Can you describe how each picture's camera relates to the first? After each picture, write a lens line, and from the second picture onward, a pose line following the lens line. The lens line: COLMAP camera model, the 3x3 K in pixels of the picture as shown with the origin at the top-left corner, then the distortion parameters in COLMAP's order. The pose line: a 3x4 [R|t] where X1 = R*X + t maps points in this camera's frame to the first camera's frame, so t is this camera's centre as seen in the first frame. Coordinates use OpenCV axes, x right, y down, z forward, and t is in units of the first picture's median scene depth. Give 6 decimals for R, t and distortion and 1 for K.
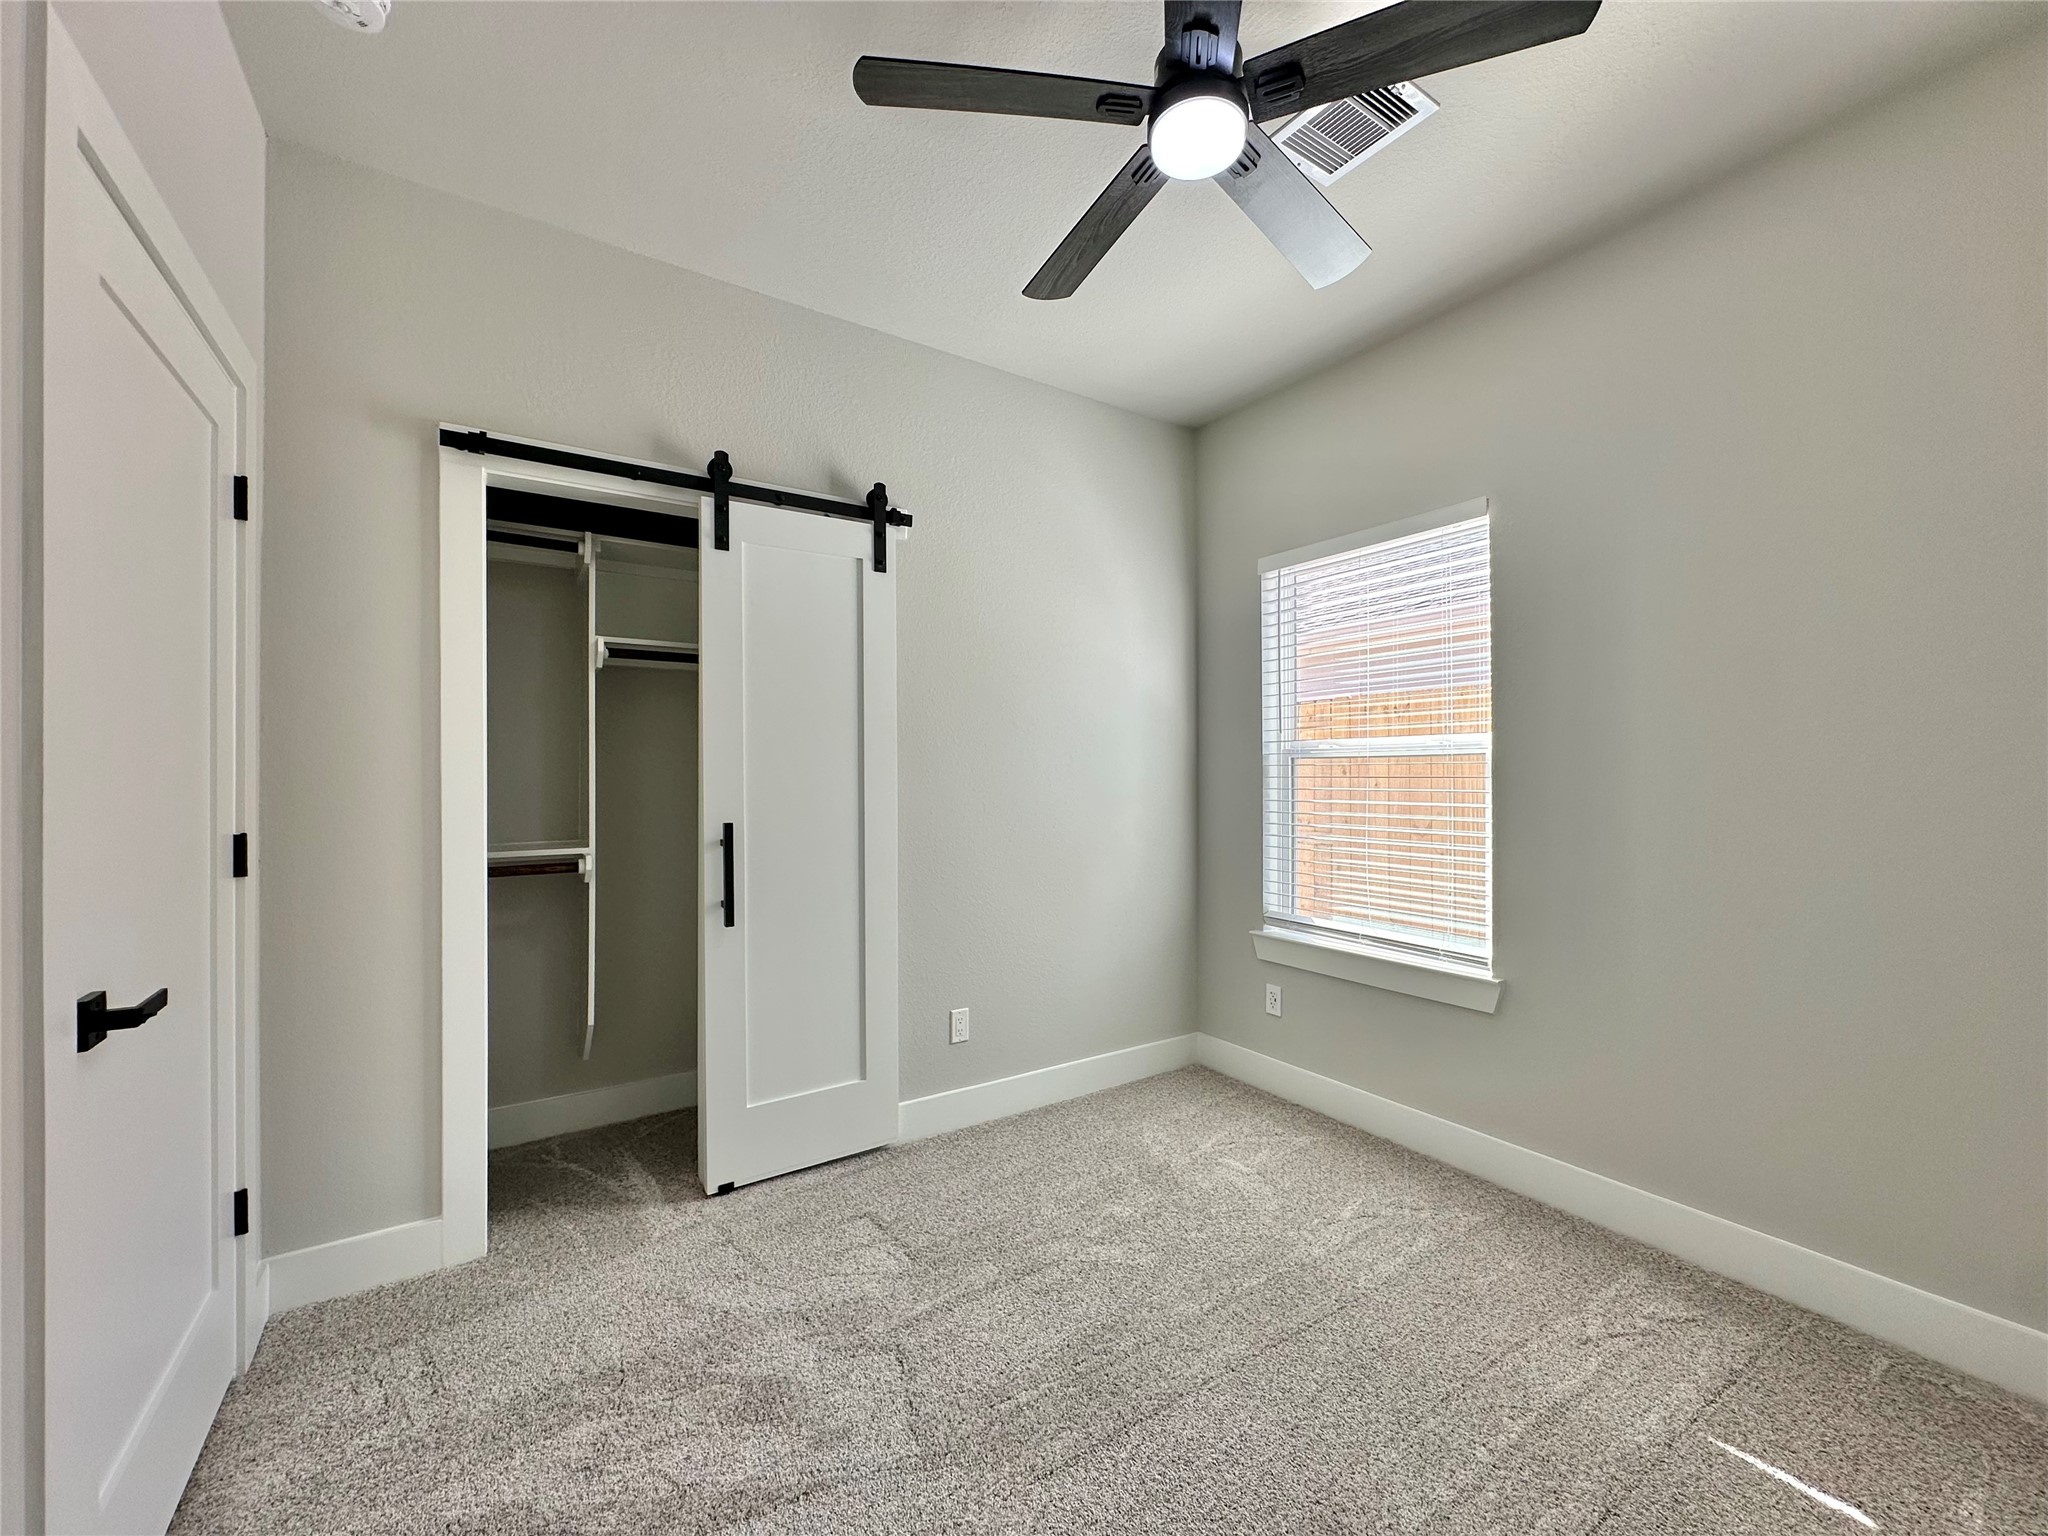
lens RADIAL K [[821.3, 0, 1020.8], [0, 821.3, 781.7], [0, 0, 1]] dist [-0.001008, 0.000212]
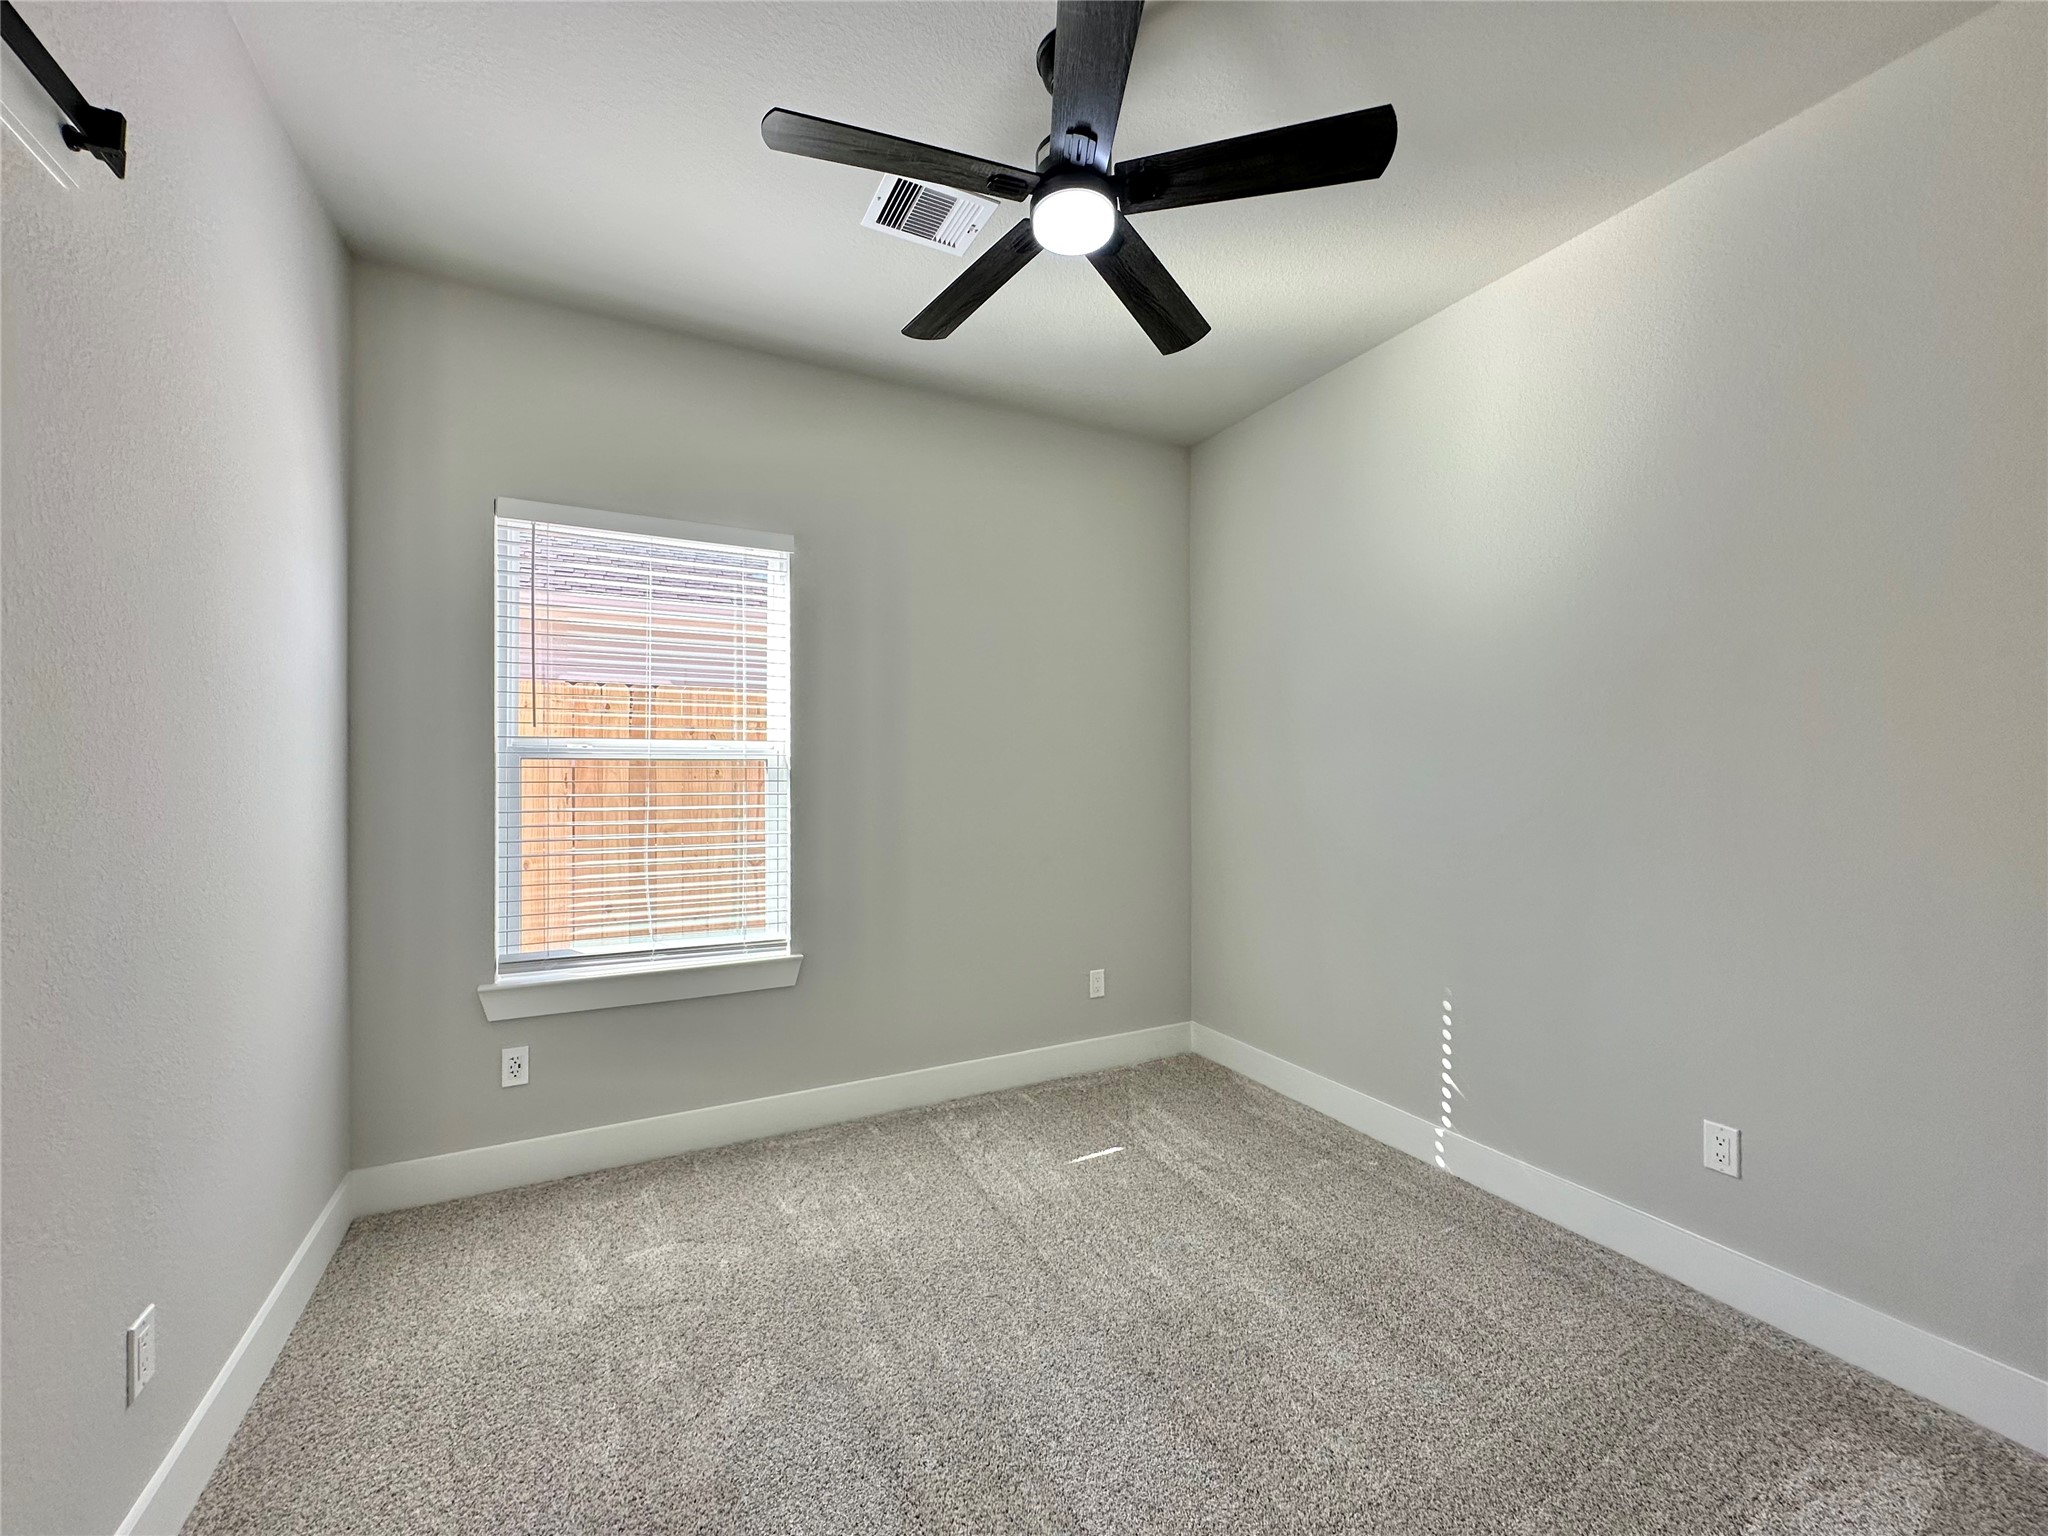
lens RADIAL K [[821.3, 0, 1020.8], [0, 821.3, 781.7], [0, 0, 1]] dist [-0.001008, 0.000212]
pose [[0.099044, -0.006585, 0.995061, -0.436032], [0.009507, 0.999939, 0.005671, -0.005910], [-0.995038, 0.008898, 0.099101, 0.456508]]
